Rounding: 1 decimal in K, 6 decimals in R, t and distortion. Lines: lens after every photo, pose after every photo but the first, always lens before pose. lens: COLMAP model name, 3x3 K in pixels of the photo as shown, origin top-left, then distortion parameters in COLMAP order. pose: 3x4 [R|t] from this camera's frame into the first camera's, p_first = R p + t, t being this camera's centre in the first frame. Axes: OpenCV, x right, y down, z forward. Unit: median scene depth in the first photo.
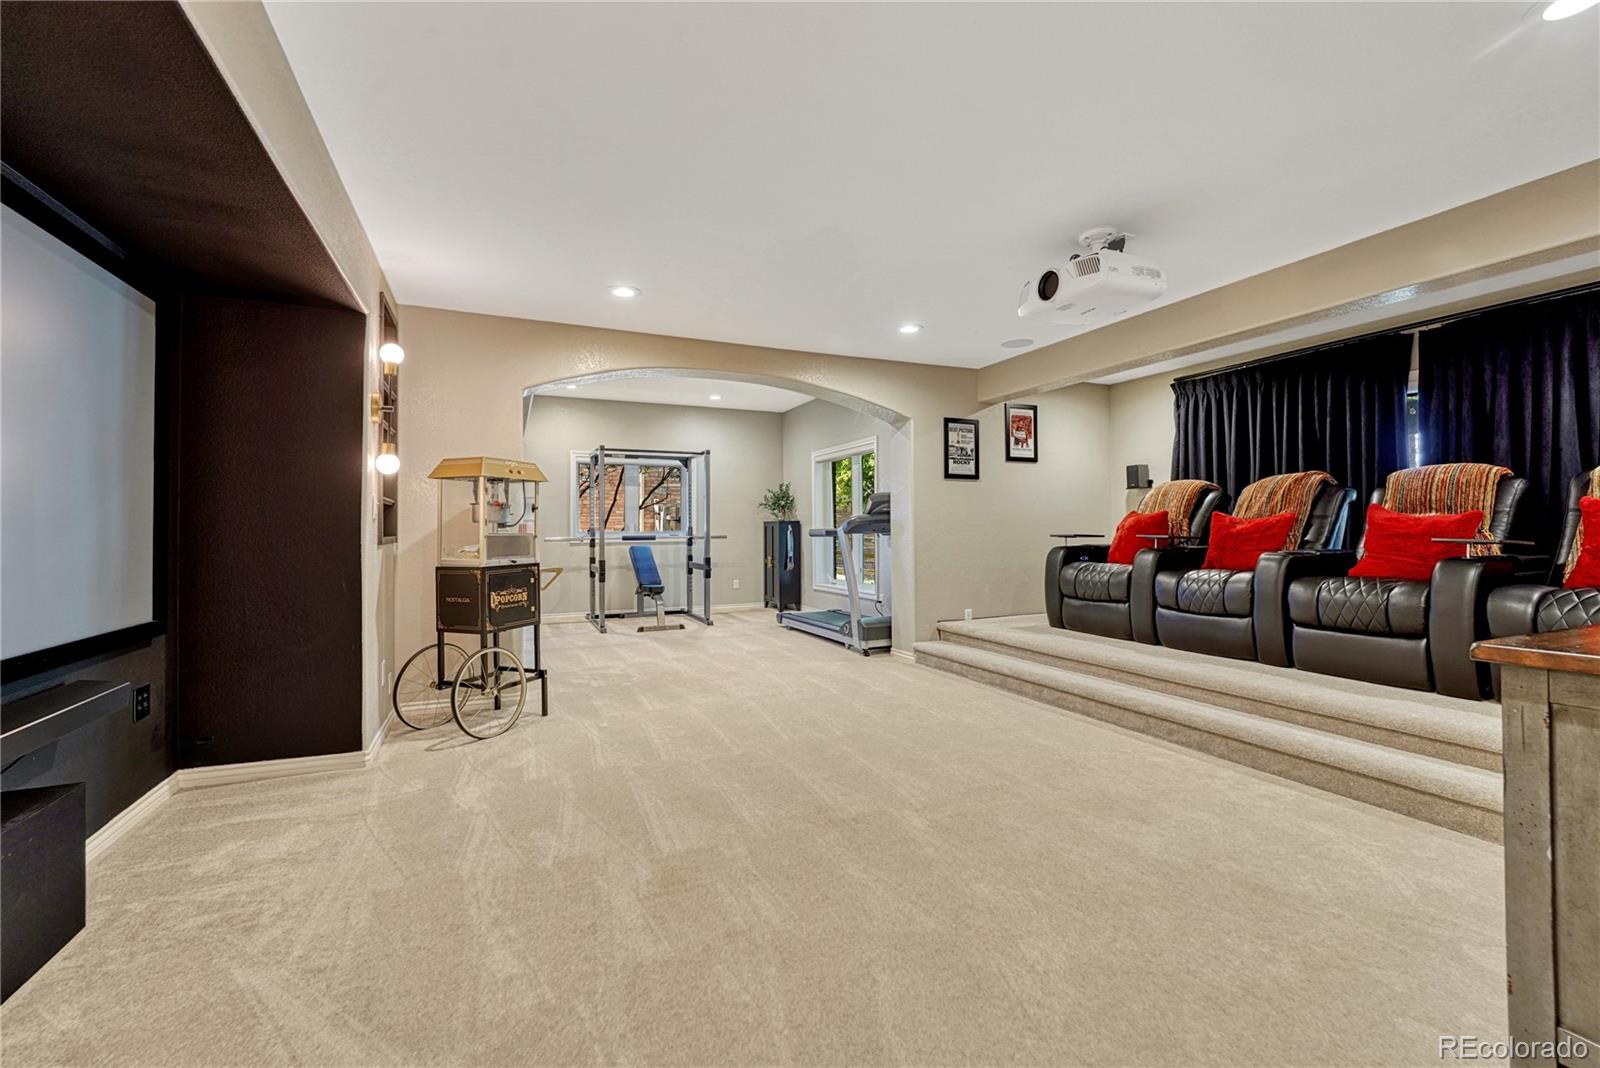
lens RADIAL K [[671.0, 0, 799.3], [0, 671.0, 519.2], [0, 0, 1]] dist [-0.001645, -0.000066]
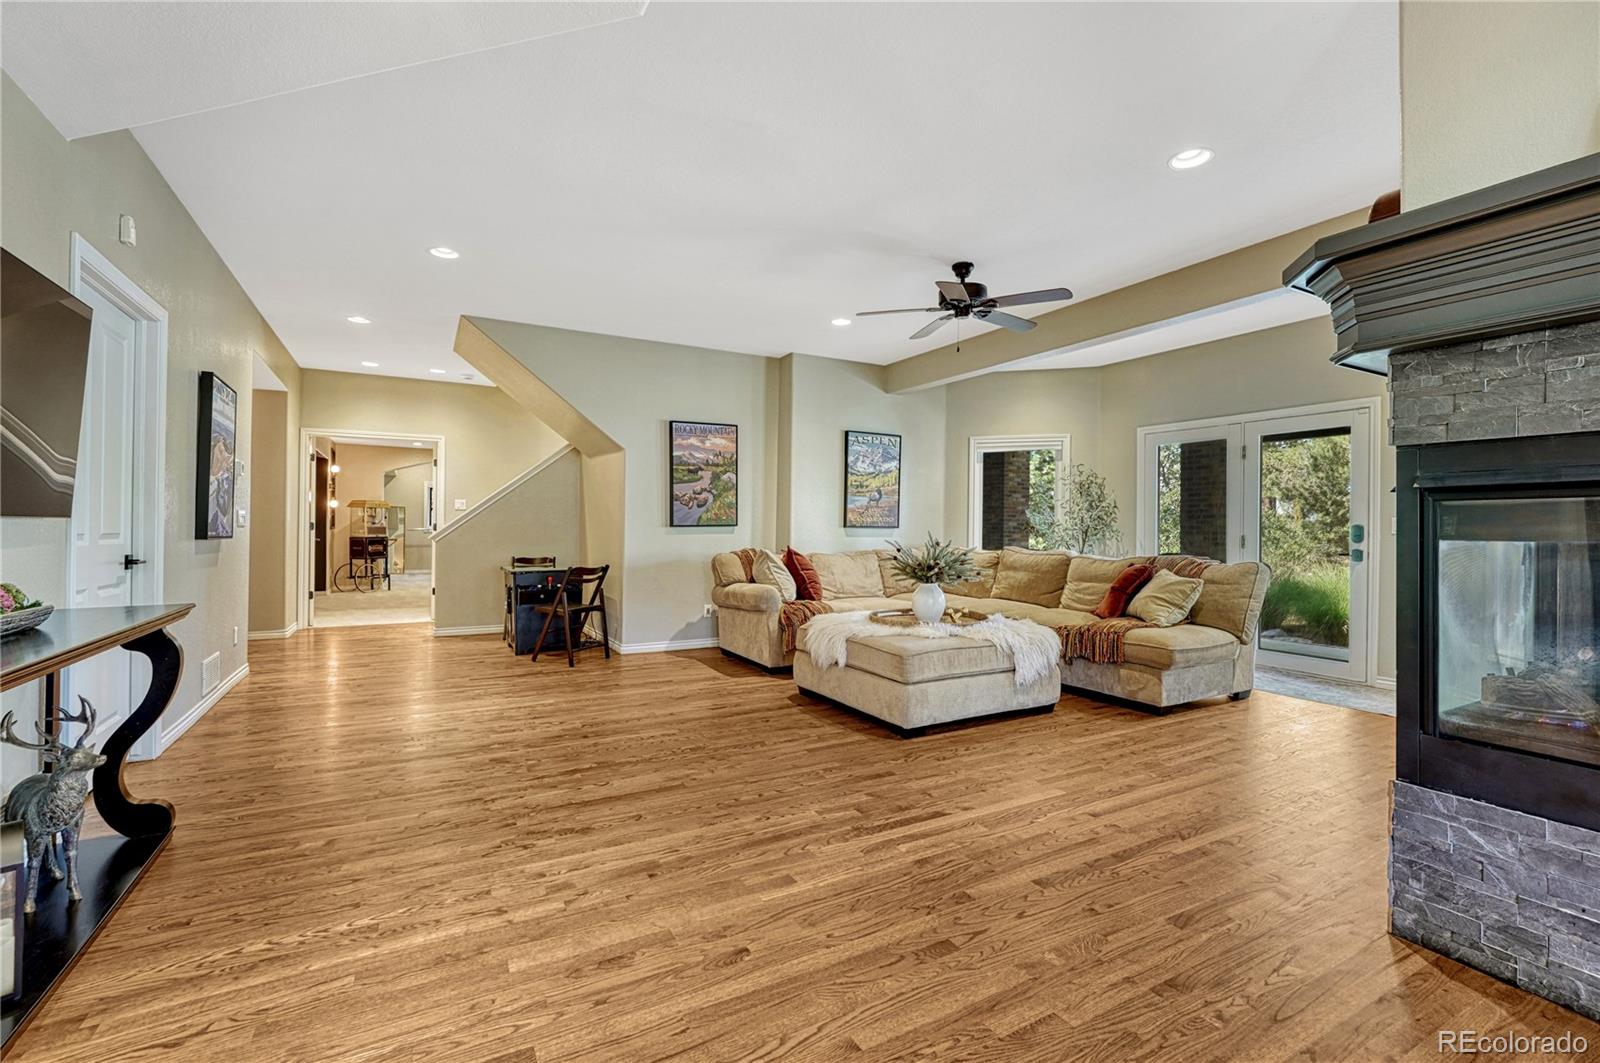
lens RADIAL K [[689.5, 0, 802.6], [0, 689.5, 526.8], [0, 0, 1]] dist [0.001843, 0.000125]
pose [[0.995398, 0.014892, 0.094665, 0.553250], [-0.016386, 0.999753, 0.015025, -0.025260], [-0.094418, -0.016507, 0.995396, -1.058325]]
